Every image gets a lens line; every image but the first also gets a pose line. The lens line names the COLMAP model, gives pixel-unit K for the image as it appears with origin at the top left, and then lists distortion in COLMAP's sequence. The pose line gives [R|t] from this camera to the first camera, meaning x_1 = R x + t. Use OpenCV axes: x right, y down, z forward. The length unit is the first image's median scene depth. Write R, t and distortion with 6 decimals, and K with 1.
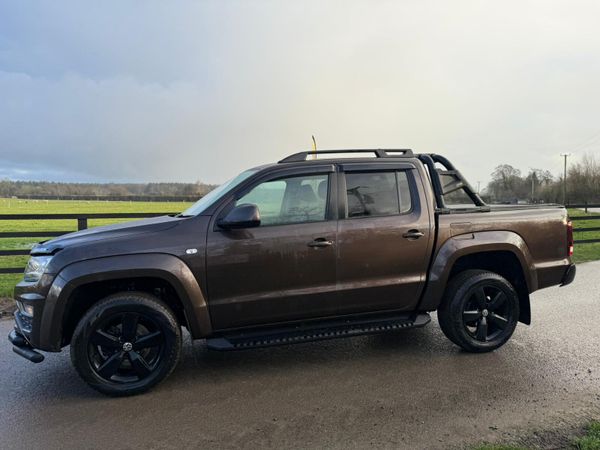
lens RADIAL K [[421.9, 0, 299.8], [0, 421.9, 223.2], [0, 0, 1]] dist [0.035526, -0.044086]
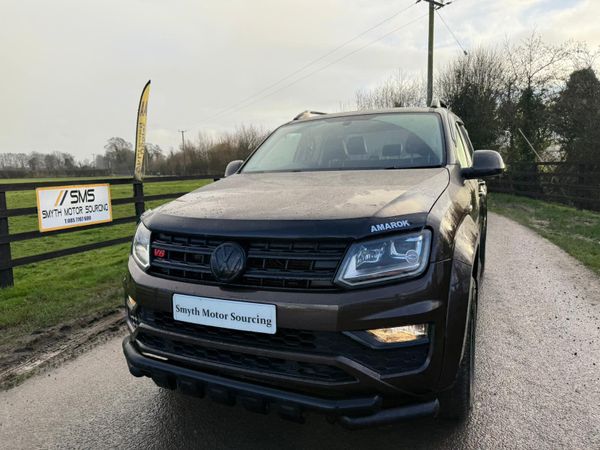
lens RADIAL K [[421.9, 0, 301.2], [0, 421.9, 226.1], [0, 0, 1]] dist [0.035526, -0.044086]
pose [[0.647697, -0.112339, 0.753571, -0.935073], [0.060319, 0.993526, 0.096266, 0.003451], [-0.759507, -0.016896, 0.650280, 0.622353]]
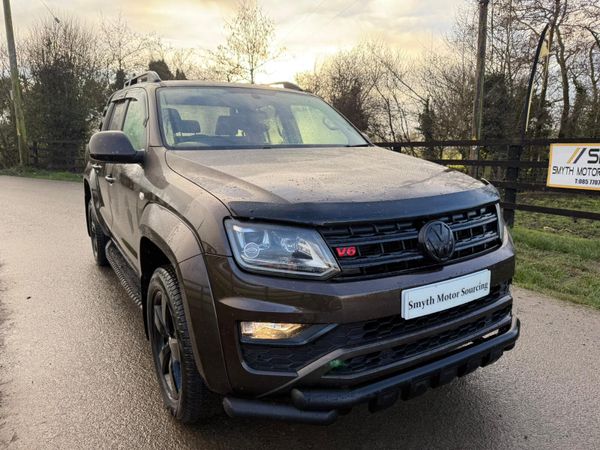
lens RADIAL K [[421.9, 0, 298.7], [0, 421.9, 224.3], [0, 0, 1]] dist [0.035526, -0.044086]
pose [[-0.255449, -0.176046, 0.950659, -1.030364], [0.060400, 0.978456, 0.197423, -0.033686], [-0.964934, 0.107851, -0.239313, 1.271539]]
